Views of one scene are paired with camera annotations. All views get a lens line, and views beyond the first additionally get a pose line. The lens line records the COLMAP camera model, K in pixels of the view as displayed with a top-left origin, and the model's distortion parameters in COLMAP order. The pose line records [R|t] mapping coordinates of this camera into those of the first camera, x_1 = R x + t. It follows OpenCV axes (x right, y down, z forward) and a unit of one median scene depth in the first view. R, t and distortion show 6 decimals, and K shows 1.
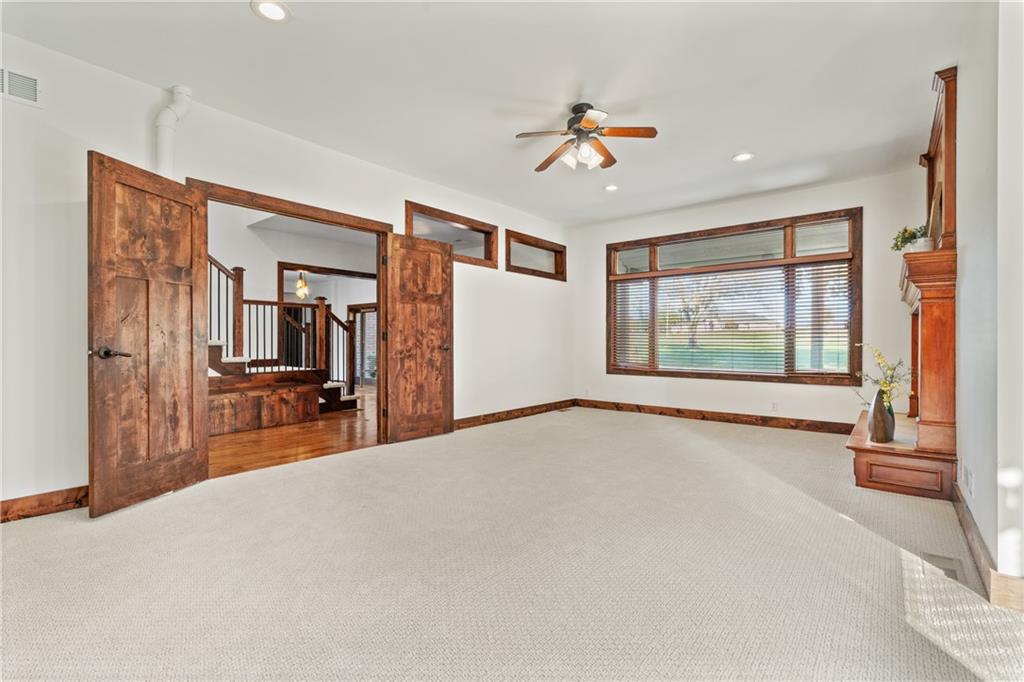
lens RADIAL K [[463.9, 0, 507.9], [0, 463.9, 343.8], [0, 0, 1]] dist [0.003886, 0.000676]
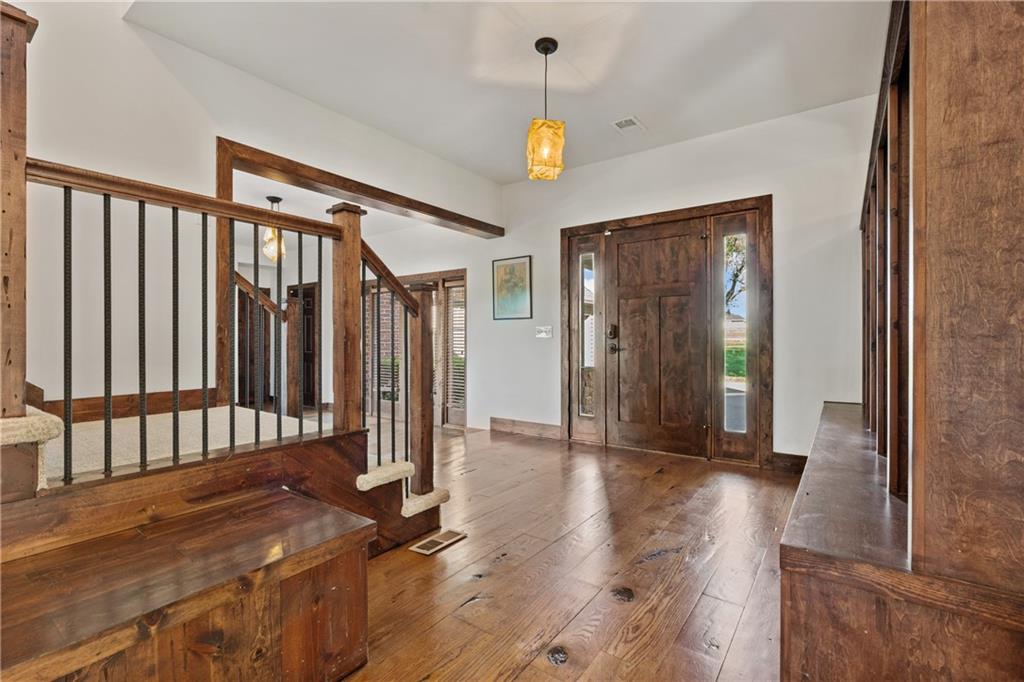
lens RADIAL K [[463.9, 0, 509.9], [0, 463.9, 340.8], [0, 0, 1]] dist [0.003886, 0.000676]
pose [[0.997705, -0.003919, 0.067599, -0.332832], [0.004510, 0.999953, -0.008592, -0.005068], [-0.067562, 0.008877, 0.997676, 0.714650]]
